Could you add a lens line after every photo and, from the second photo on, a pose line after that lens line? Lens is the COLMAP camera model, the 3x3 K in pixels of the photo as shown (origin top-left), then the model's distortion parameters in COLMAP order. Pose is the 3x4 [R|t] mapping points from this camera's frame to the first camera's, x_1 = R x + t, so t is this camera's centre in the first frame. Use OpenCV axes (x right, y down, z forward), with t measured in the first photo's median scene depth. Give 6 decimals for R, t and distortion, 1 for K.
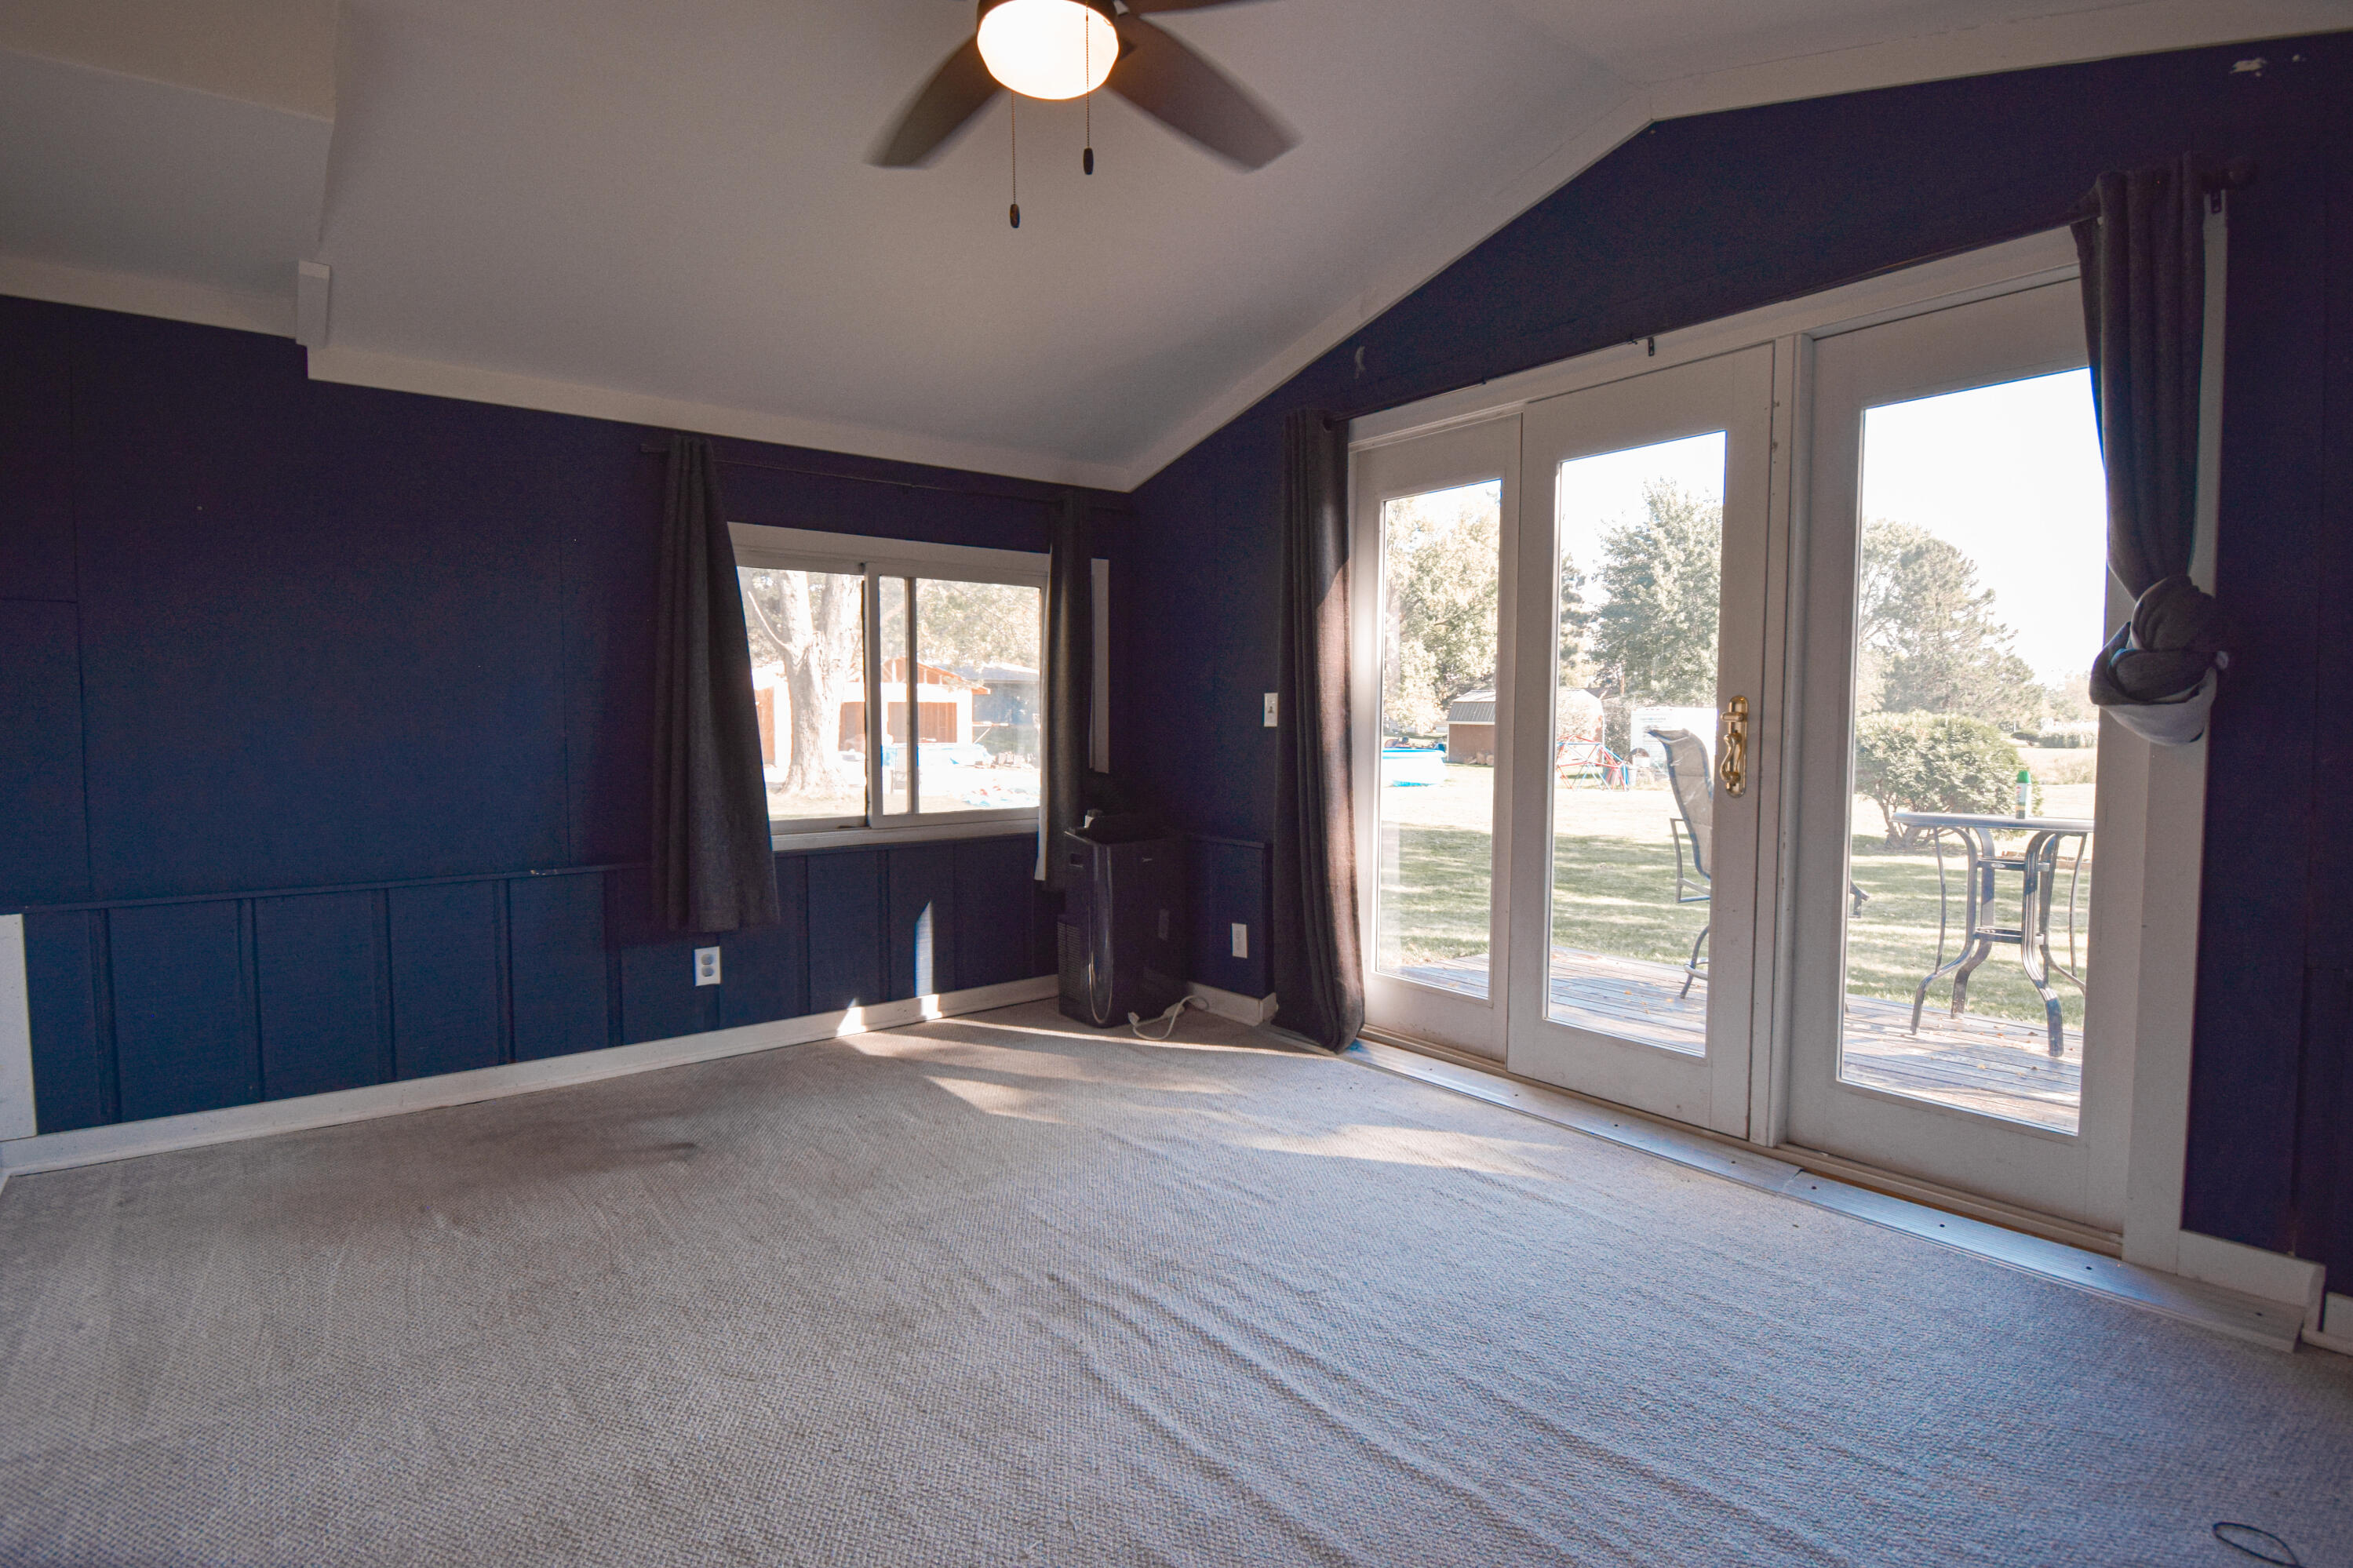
lens RADIAL K [[1179.7, 0, 1185.4], [0, 1179.7, 785.1], [0, 0, 1]] dist [-0.010138, -0.003668]
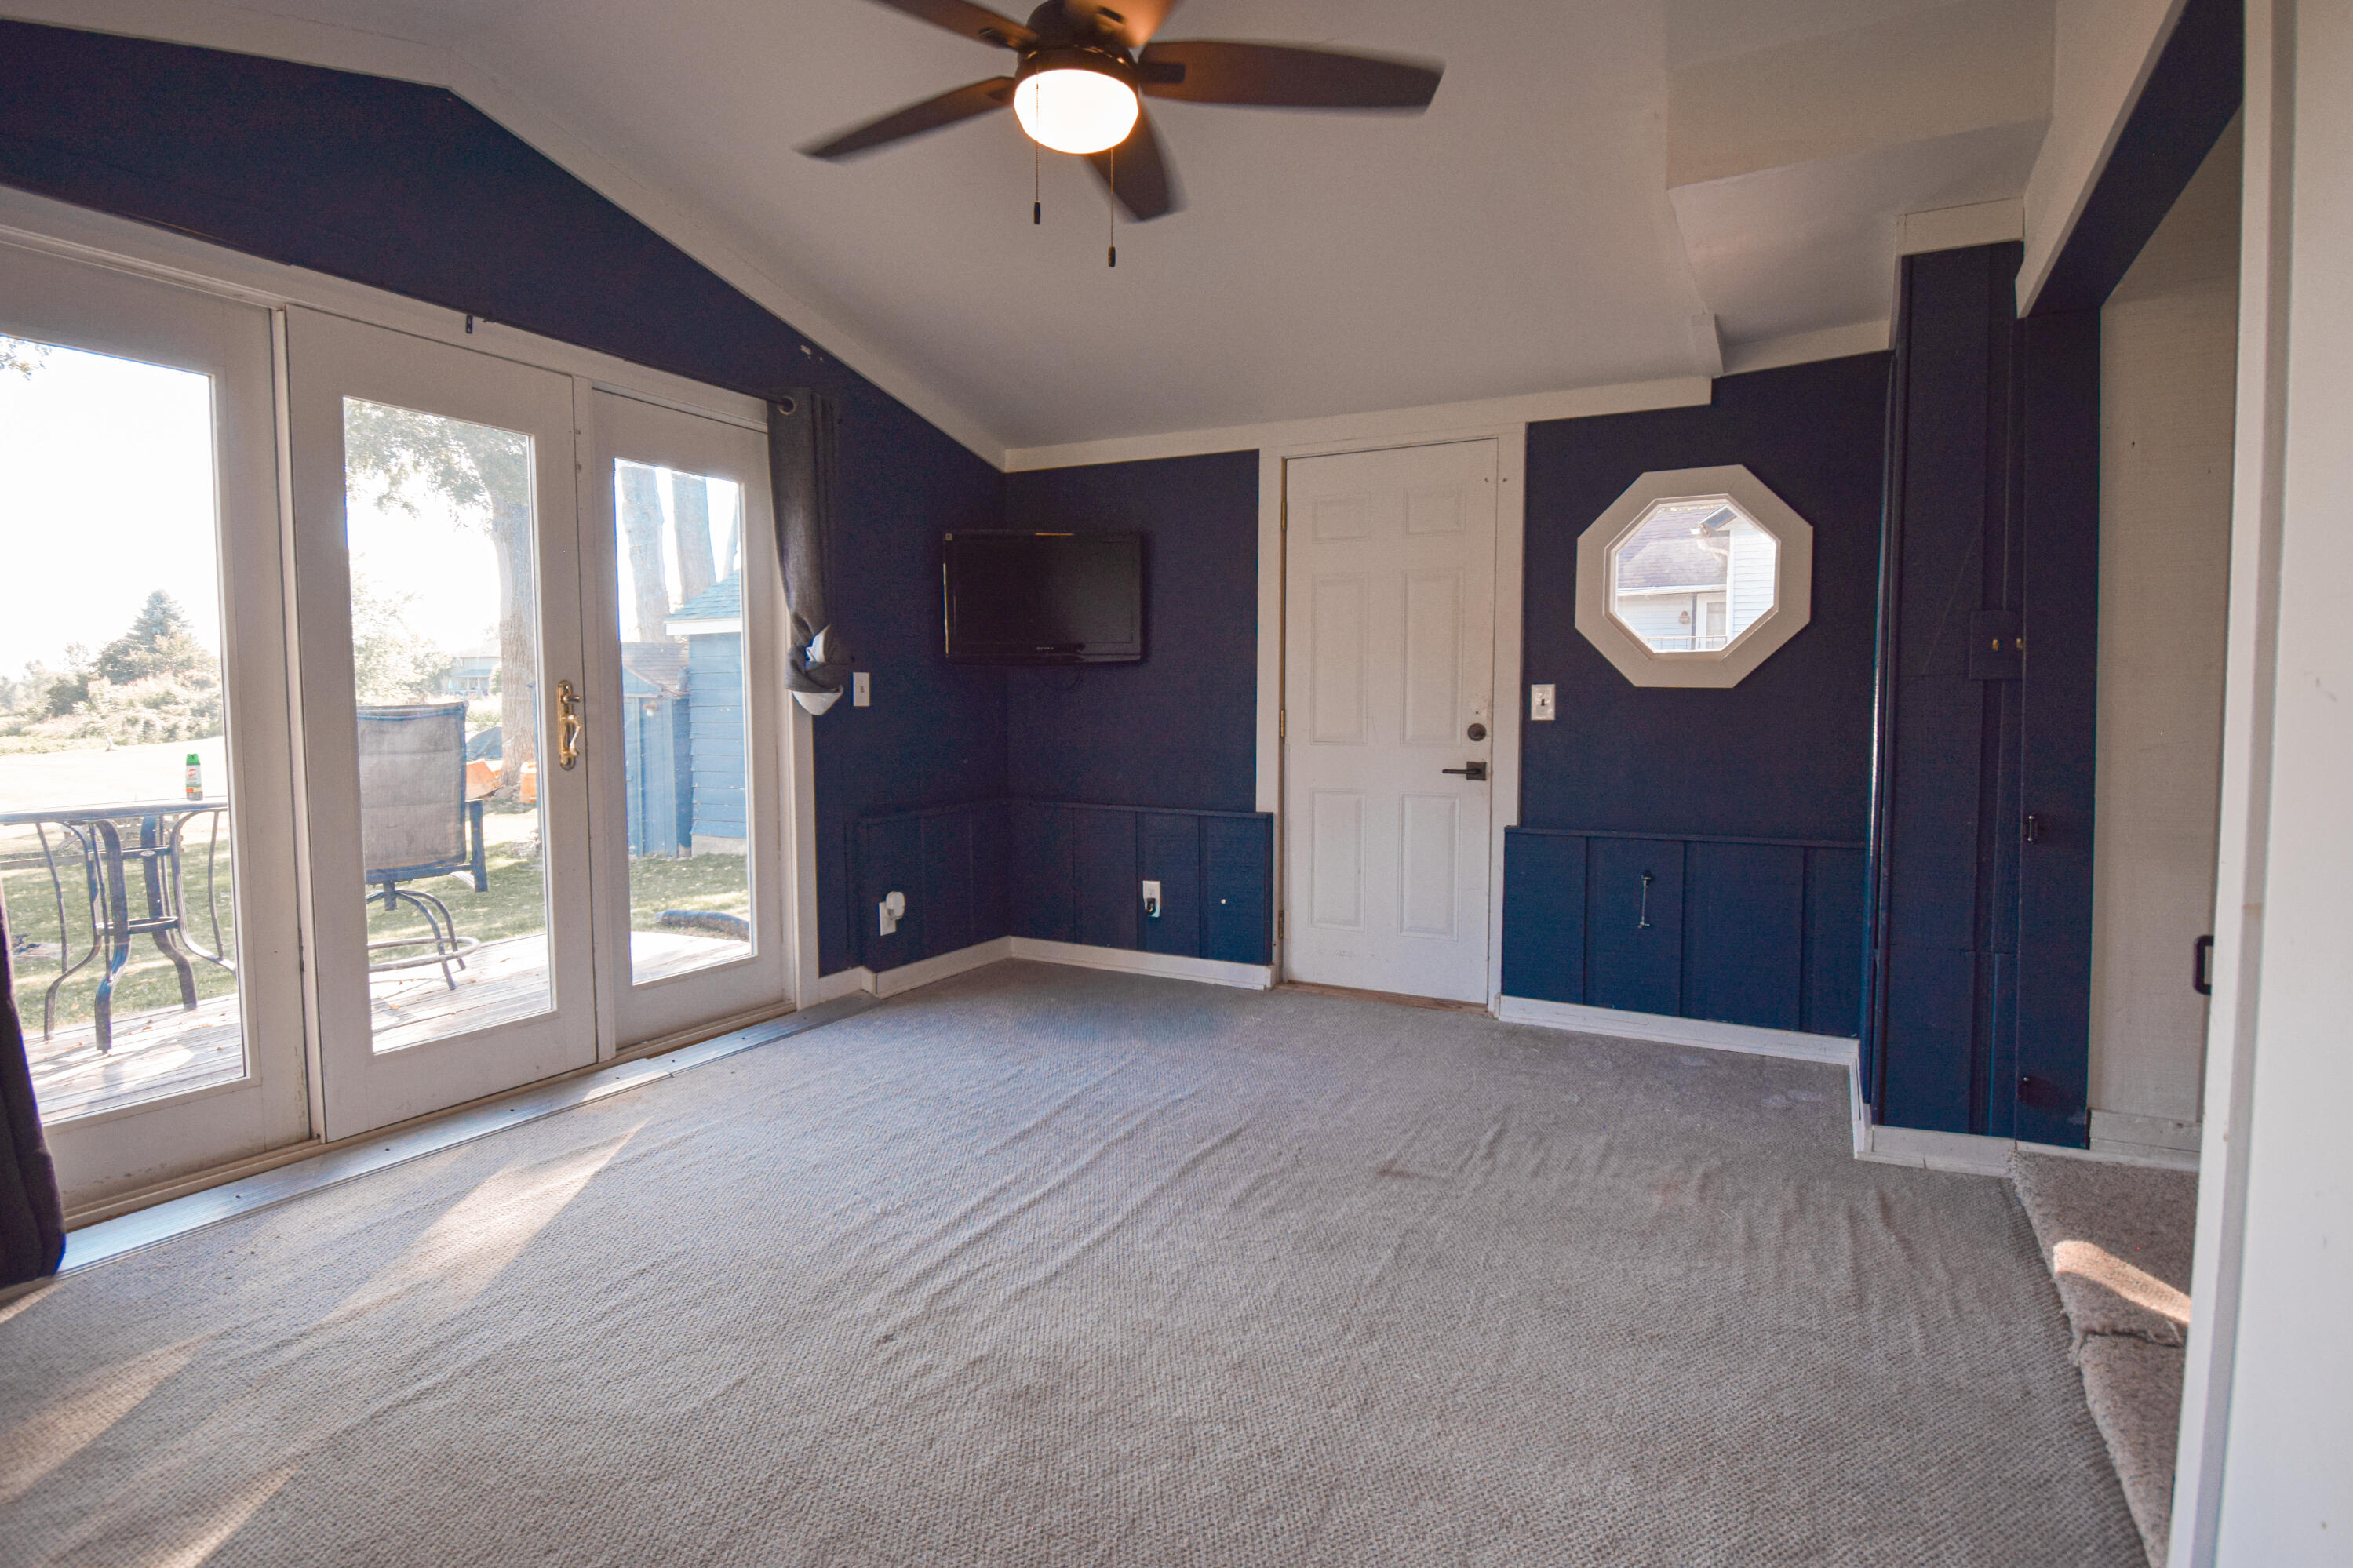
lens RADIAL K [[1179.7, 0, 1180.9], [0, 1179.7, 782.5], [0, 0, 1]] dist [-0.010138, -0.003668]
pose [[-0.419130, -0.058620, 0.906032, -1.013608], [0.053439, 0.994591, 0.089071, -0.059734], [-0.906352, 0.085750, -0.413730, 1.180389]]
